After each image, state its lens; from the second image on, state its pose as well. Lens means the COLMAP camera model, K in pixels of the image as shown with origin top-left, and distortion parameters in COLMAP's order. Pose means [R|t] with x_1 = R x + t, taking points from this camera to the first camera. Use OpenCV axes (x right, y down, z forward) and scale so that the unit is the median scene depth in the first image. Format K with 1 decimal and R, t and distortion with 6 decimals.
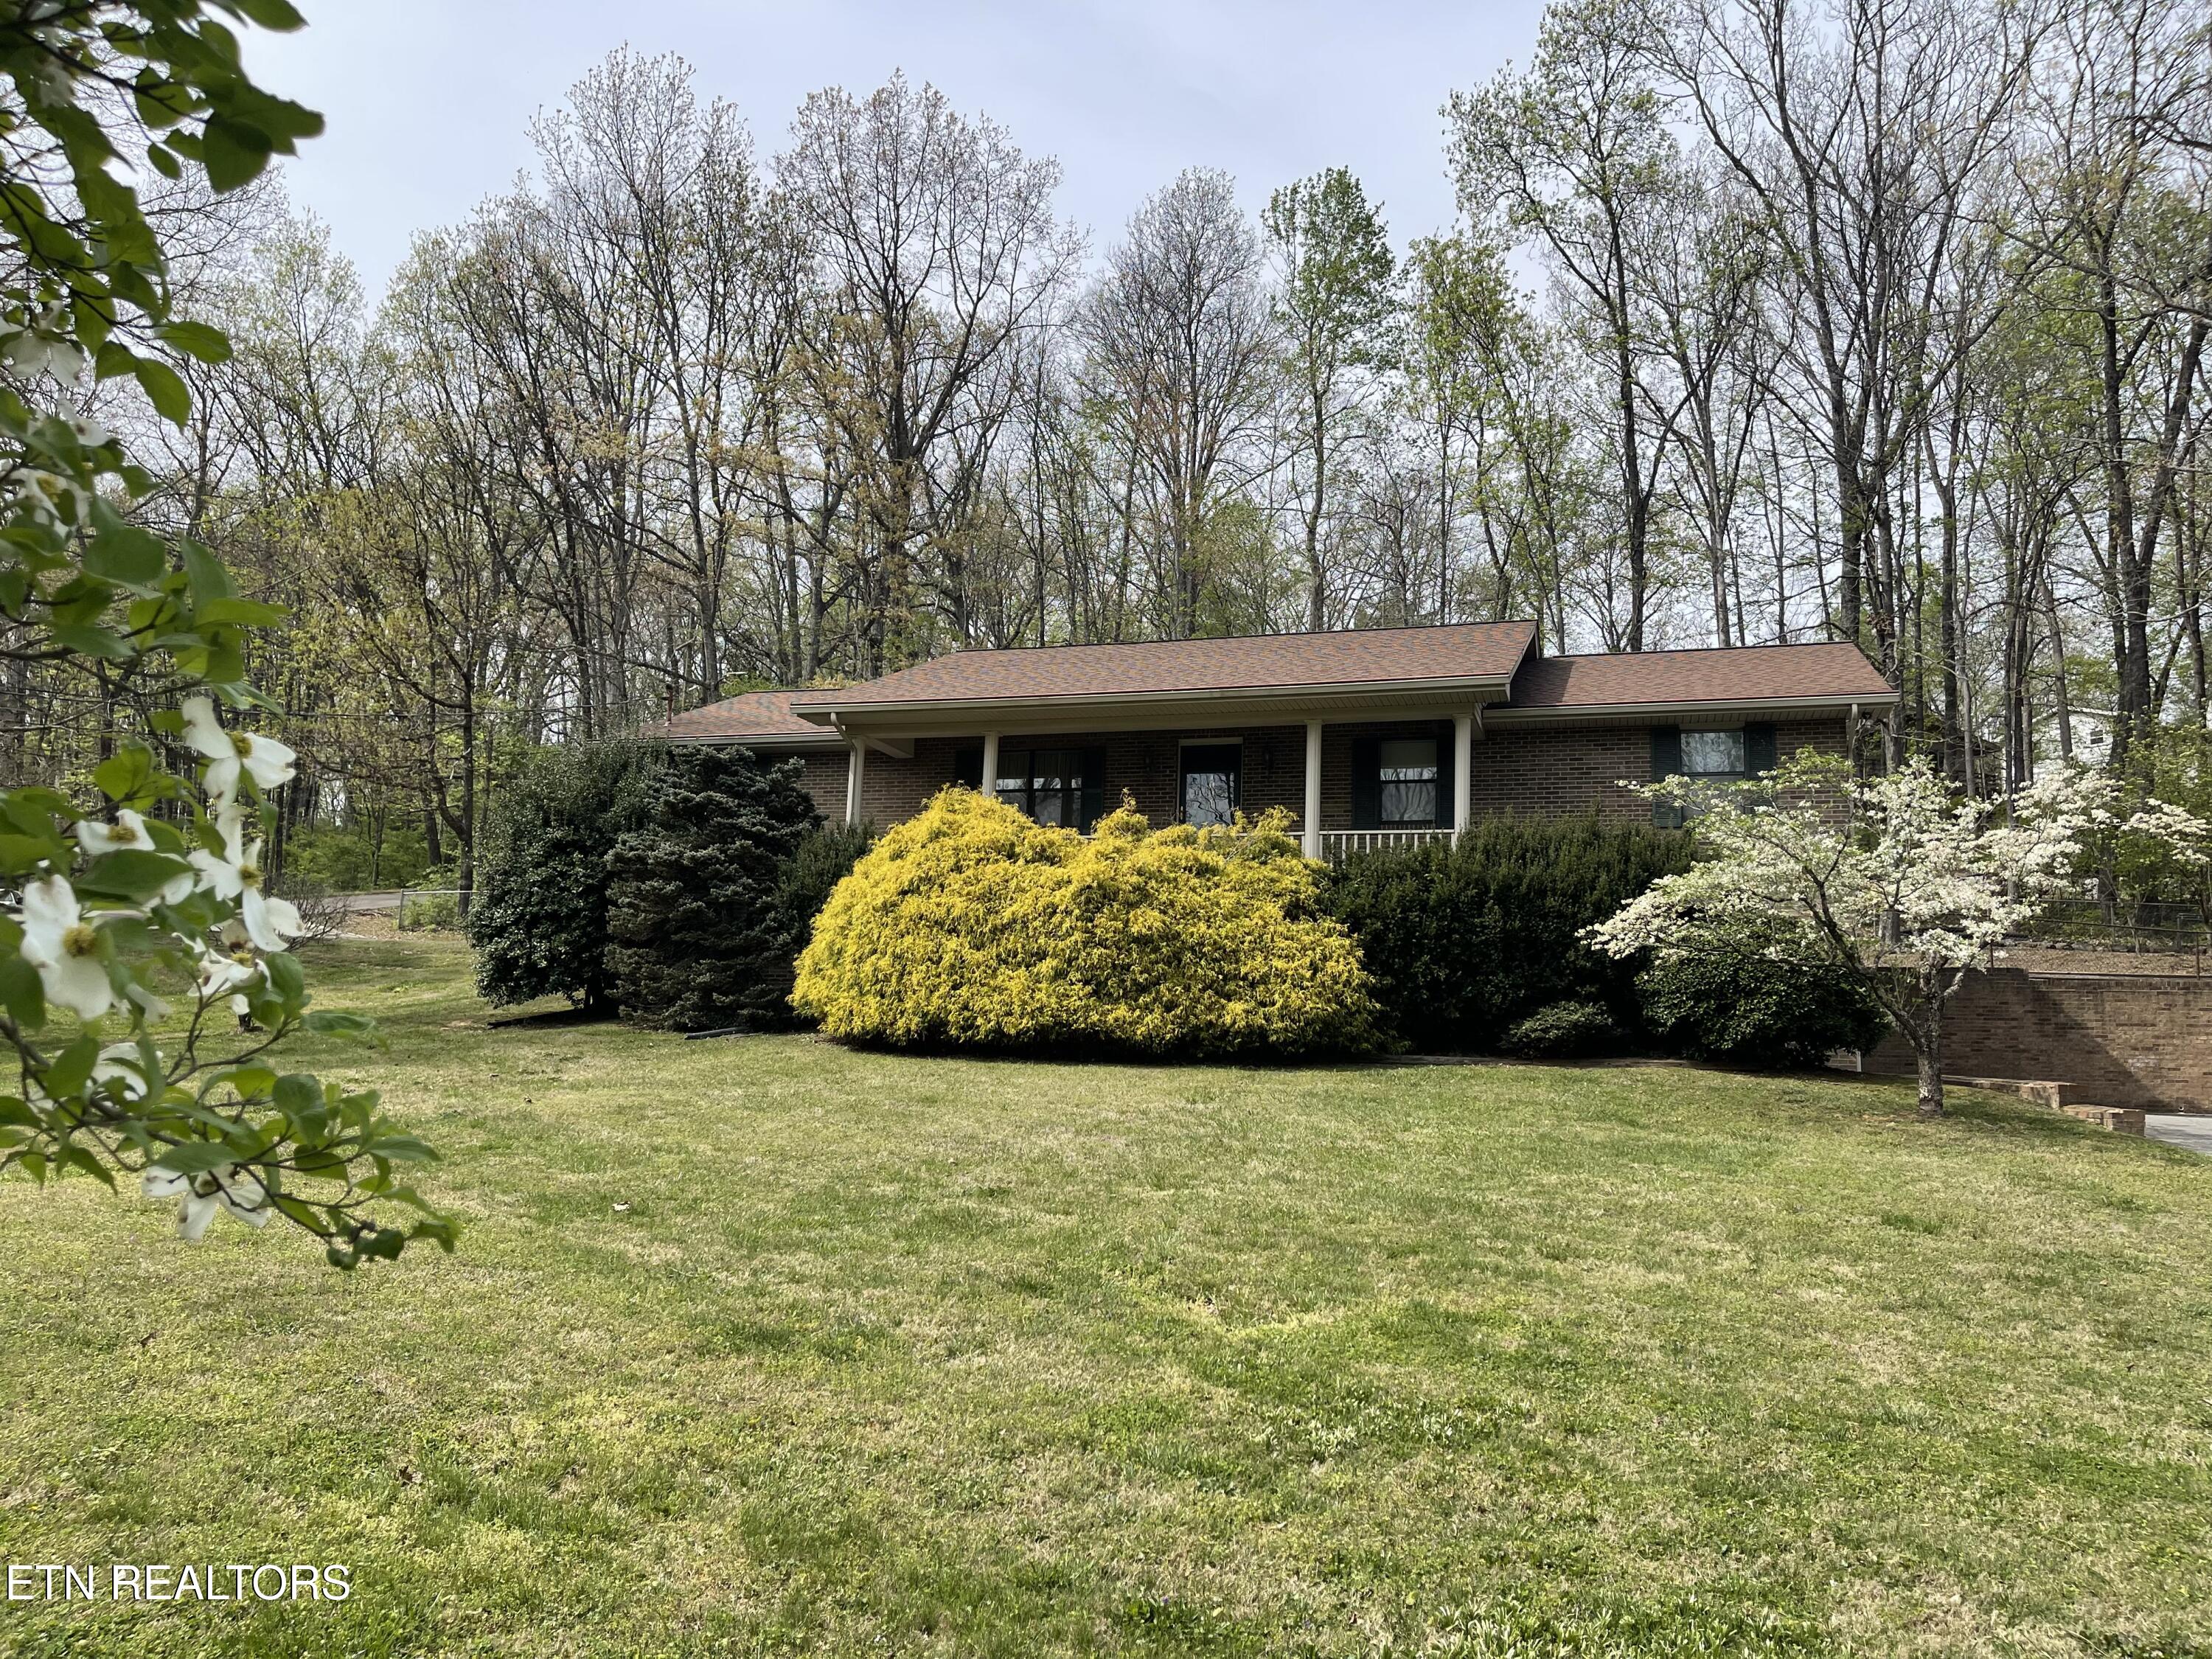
lens RADIAL K [[1669.2, 0, 1114.1], [0, 1669.2, 814.6], [0, 0, 1]] dist [0.085281, -0.106981]
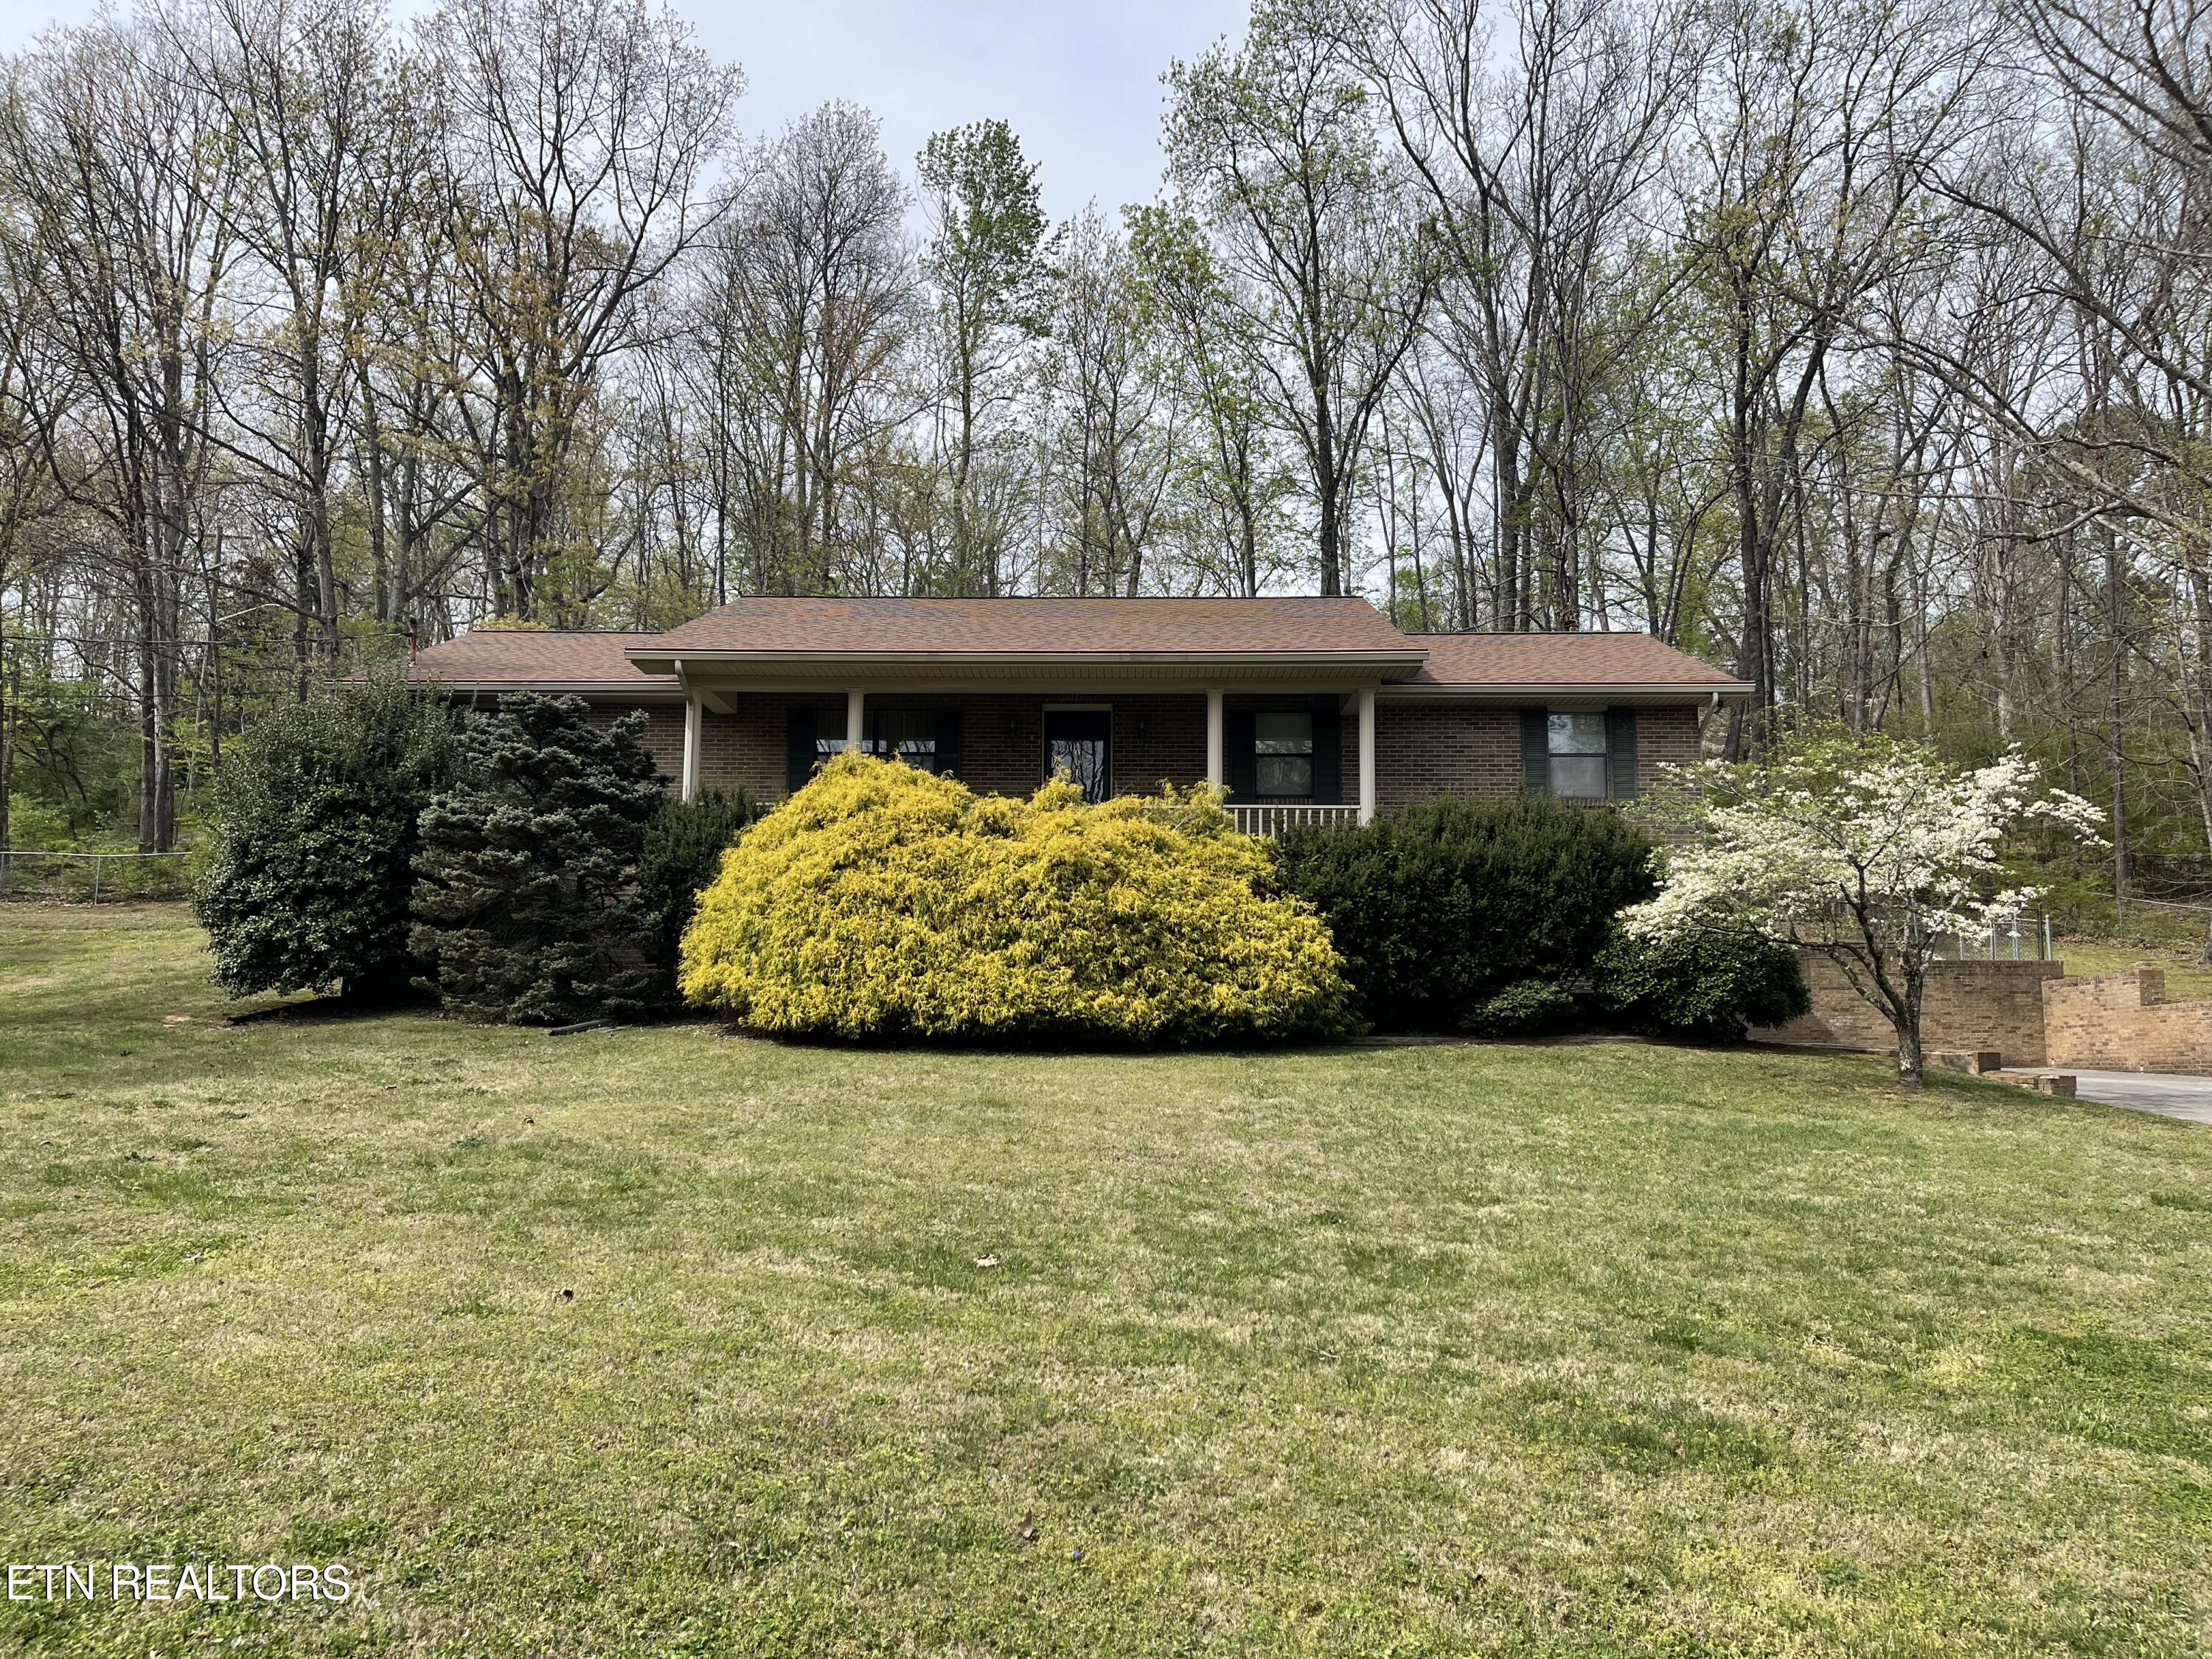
lens RADIAL K [[1669.2, 0, 1114.1], [0, 1669.2, 814.6], [0, 0, 1]] dist [0.085281, -0.106981]
pose [[0.959748, 0.014723, 0.280477, -0.235408], [-0.020707, 0.999617, 0.018384, -0.000784], [-0.280099, -0.023452, 0.959685, 0.101757]]
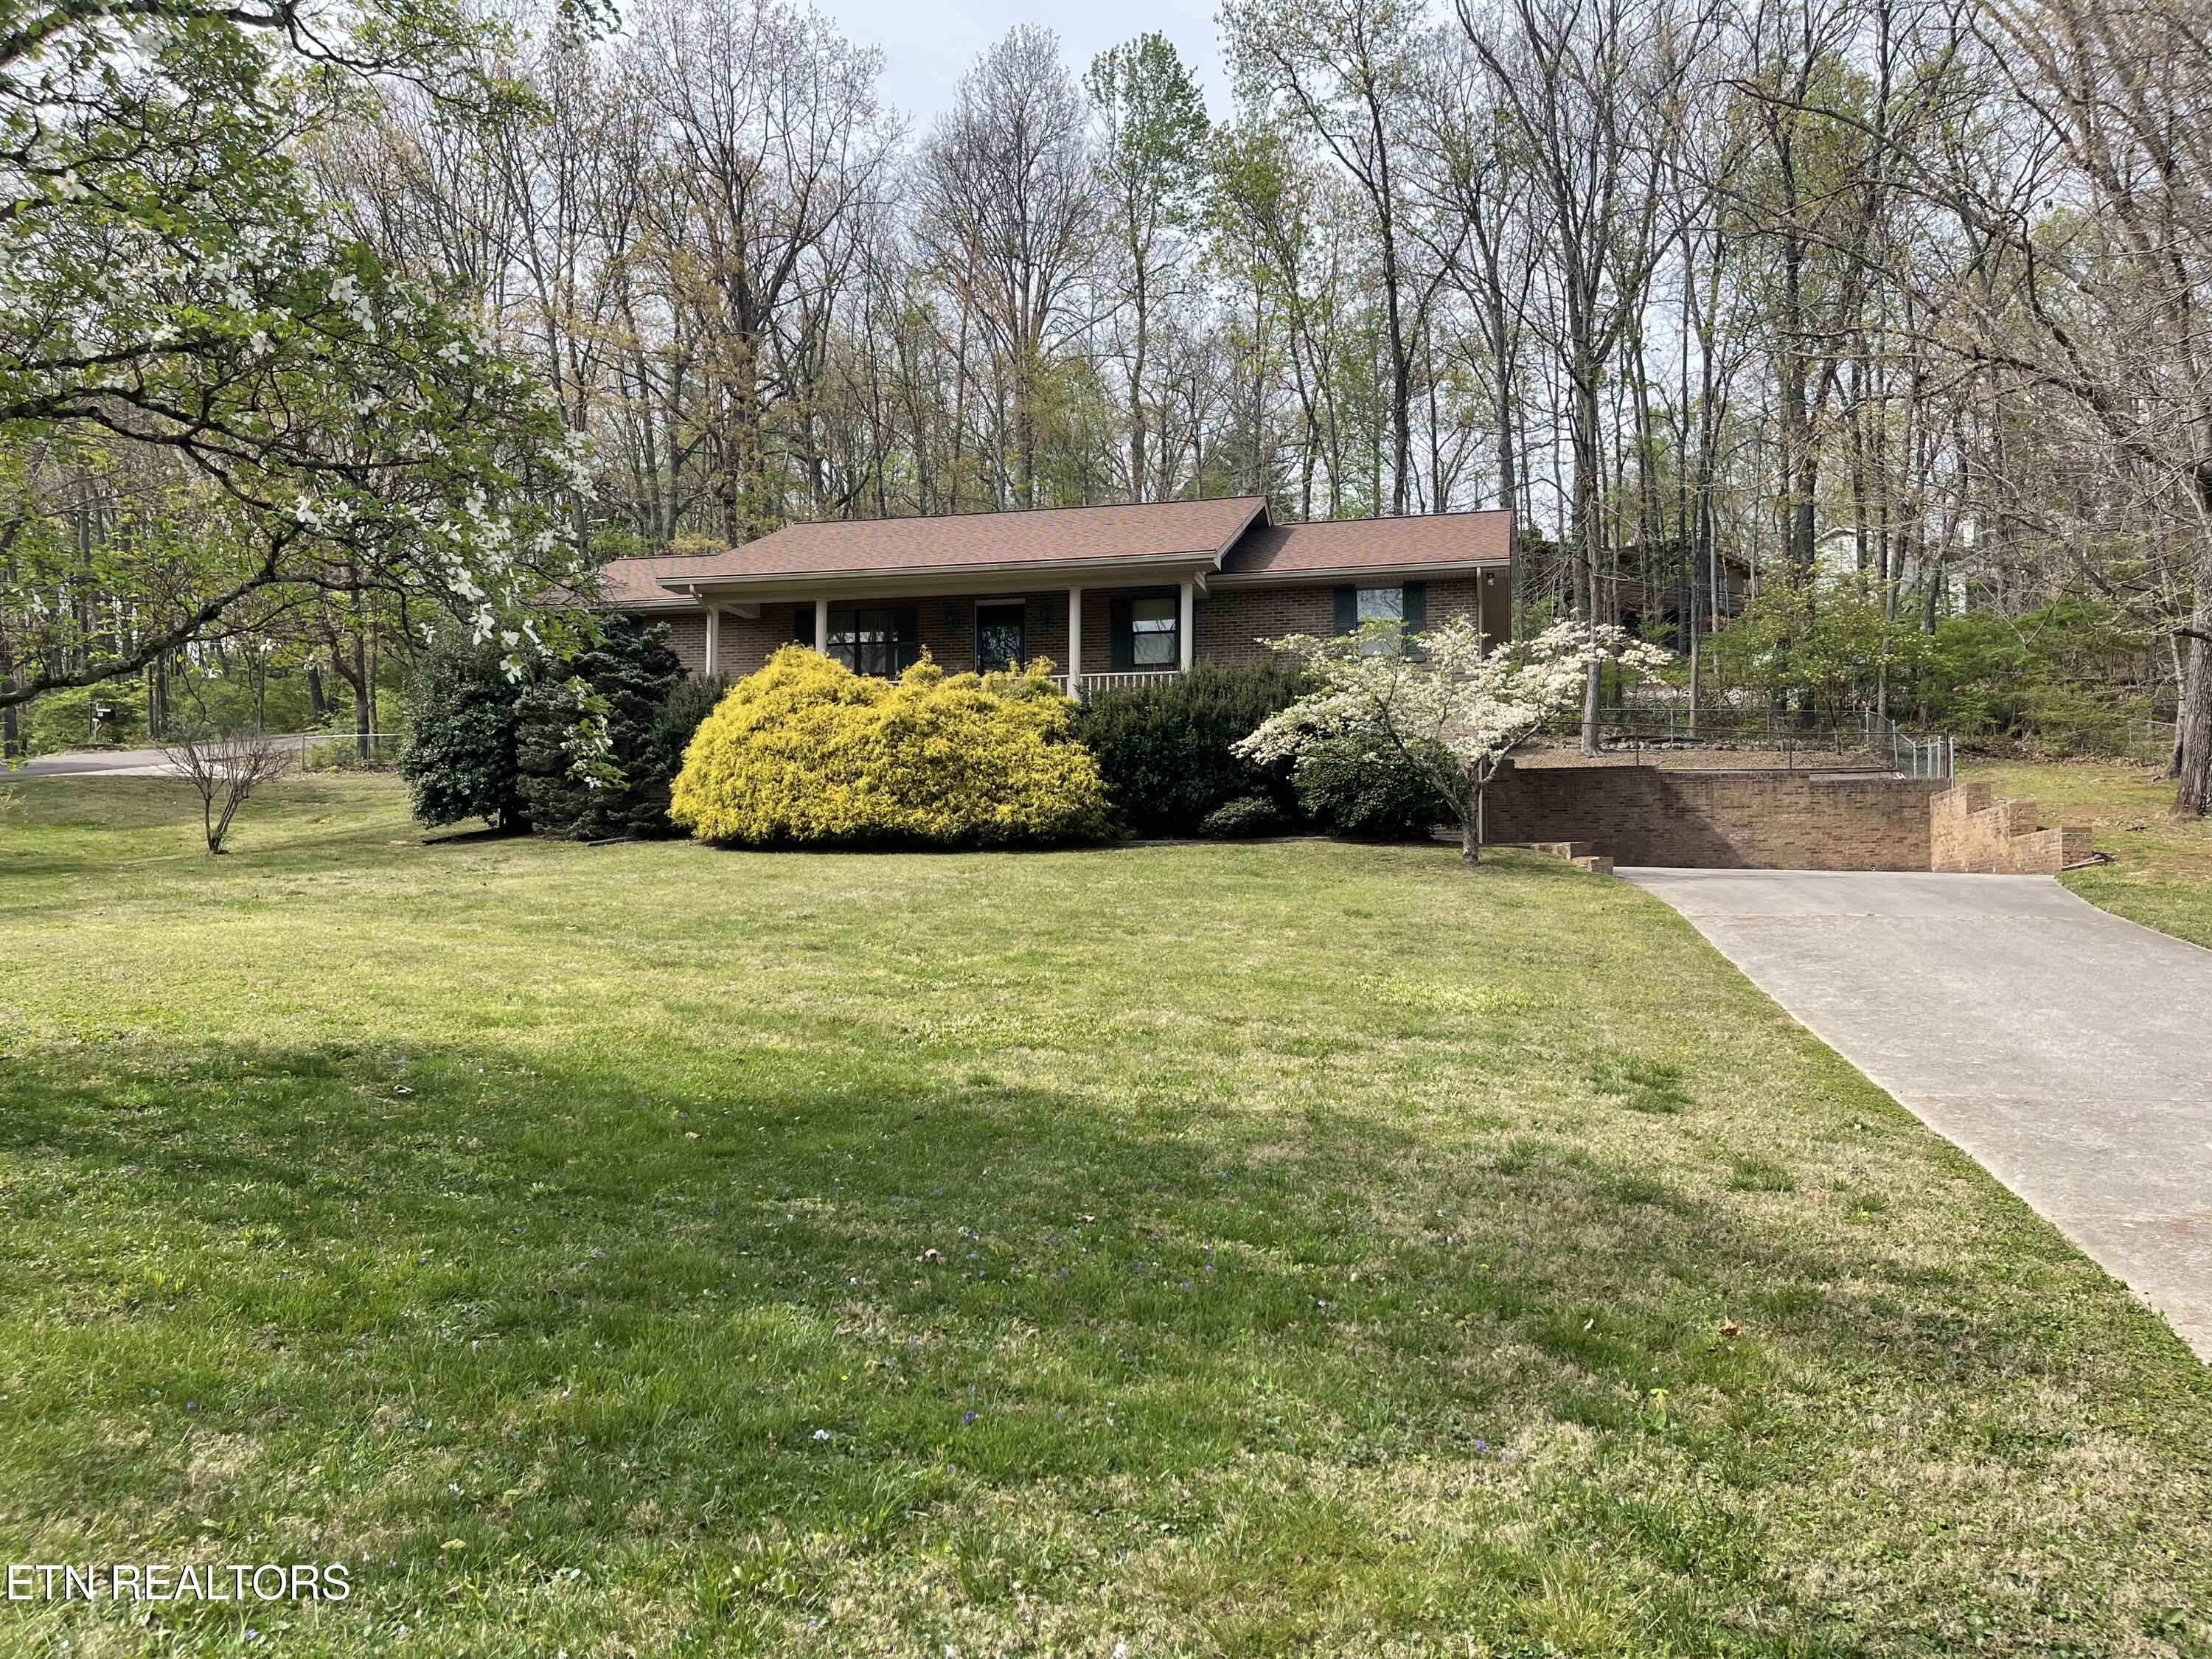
lens RADIAL K [[1653.5, 0, 1106.0], [0, 1653.5, 829.5], [0, 0, 1]] dist [0.071103, -0.183933]
pose [[0.997219, -0.027913, 0.069106, 0.057562], [0.019982, 0.993404, 0.112912, -0.016457], [-0.071802, -0.111217, 0.991199, -0.312779]]
